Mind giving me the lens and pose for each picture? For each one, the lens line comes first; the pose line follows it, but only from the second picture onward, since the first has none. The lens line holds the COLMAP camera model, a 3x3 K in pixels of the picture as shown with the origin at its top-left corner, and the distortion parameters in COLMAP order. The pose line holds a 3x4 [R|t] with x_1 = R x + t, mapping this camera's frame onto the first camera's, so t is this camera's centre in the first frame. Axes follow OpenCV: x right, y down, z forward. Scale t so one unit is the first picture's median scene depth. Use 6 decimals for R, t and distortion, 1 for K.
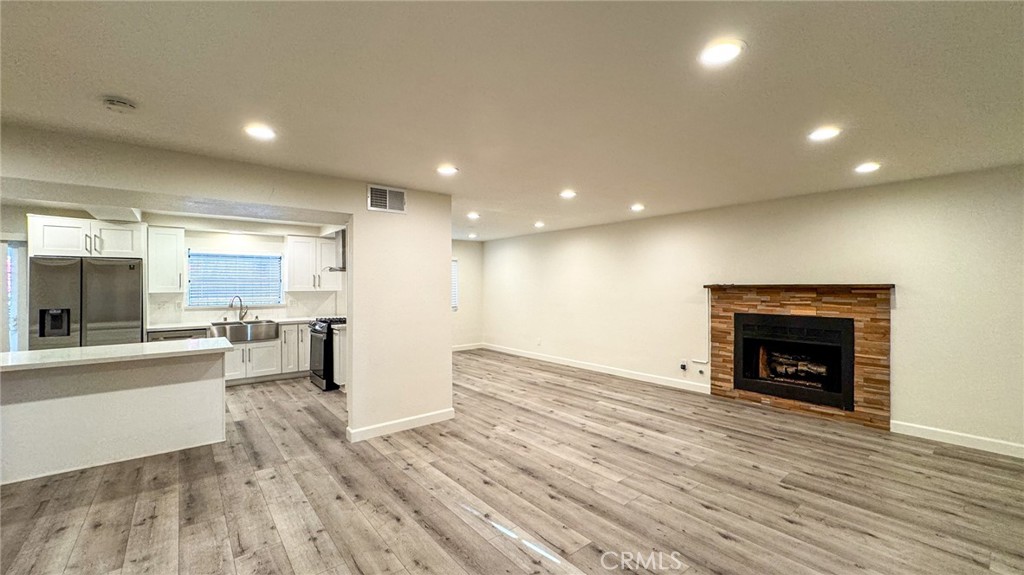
lens RADIAL K [[409.1, 0, 513.7], [0, 409.1, 283.8], [0, 0, 1]] dist [-0.002188, 0.000360]
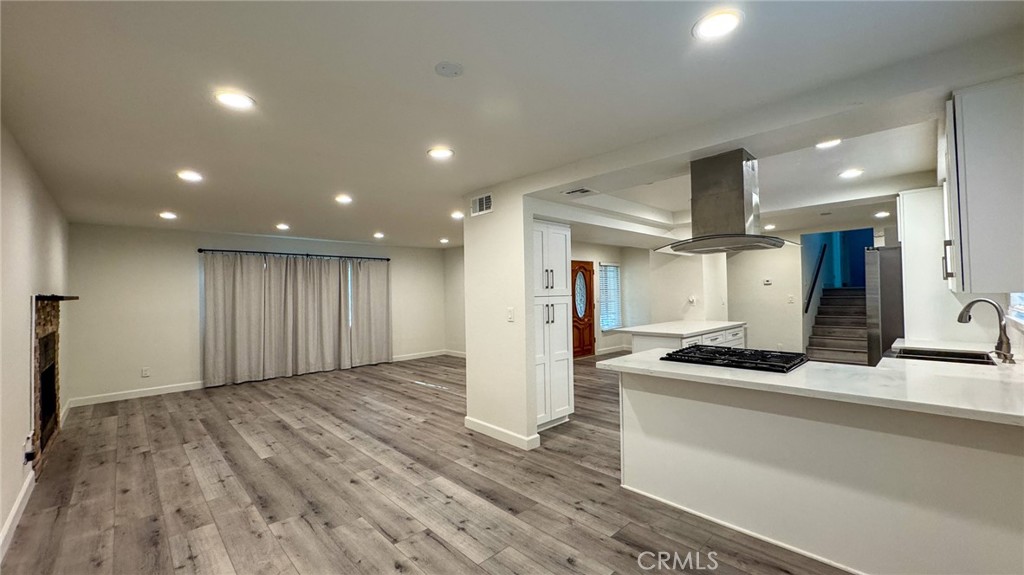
lens RADIAL K [[409.1, 0, 512.2], [0, 409.1, 284.8], [0, 0, 1]] dist [-0.002188, 0.000360]
pose [[-0.996749, 0.020013, -0.078050, -0.182389], [0.021807, 0.999516, -0.022199, 0.018159], [0.077568, -0.023829, -0.996702, 1.927015]]
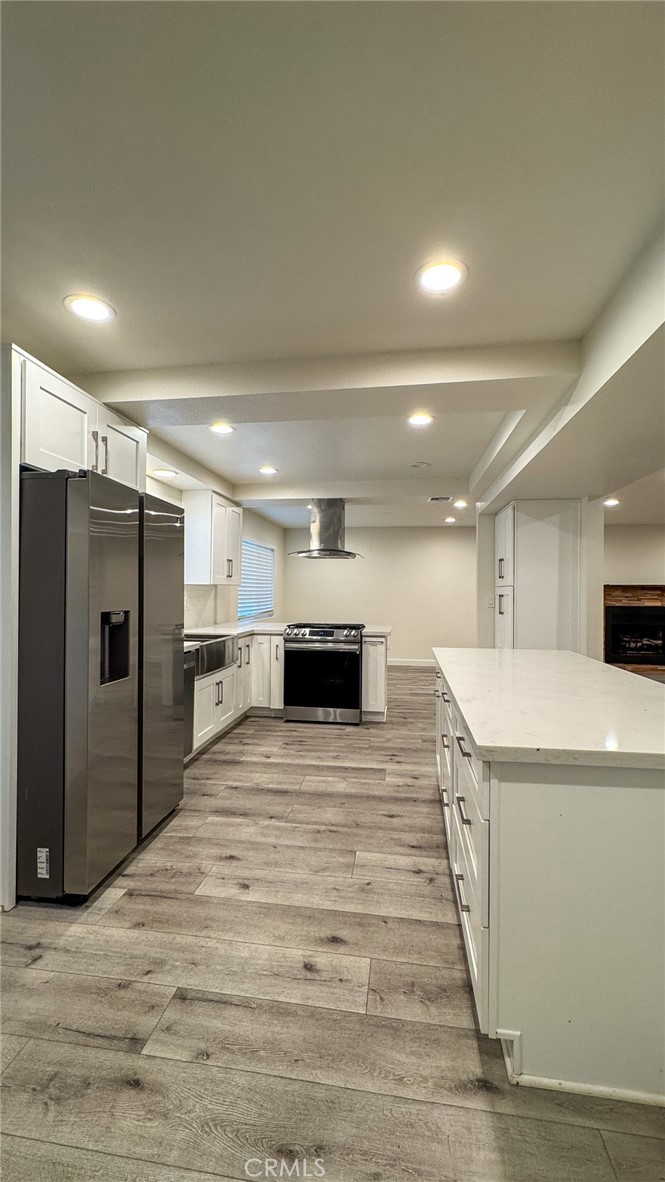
lens RADIAL K [[472.2, 0, 335.0], [0, 472.2, 592.8], [0, 0, 1]] dist [-0.002188, 0.000360]
pose [[0.738526, 0.007605, 0.674182, -1.279971], [-0.011030, 0.999939, 0.000803, 0.041330], [-0.674135, -0.008030, 0.738564, 0.521196]]
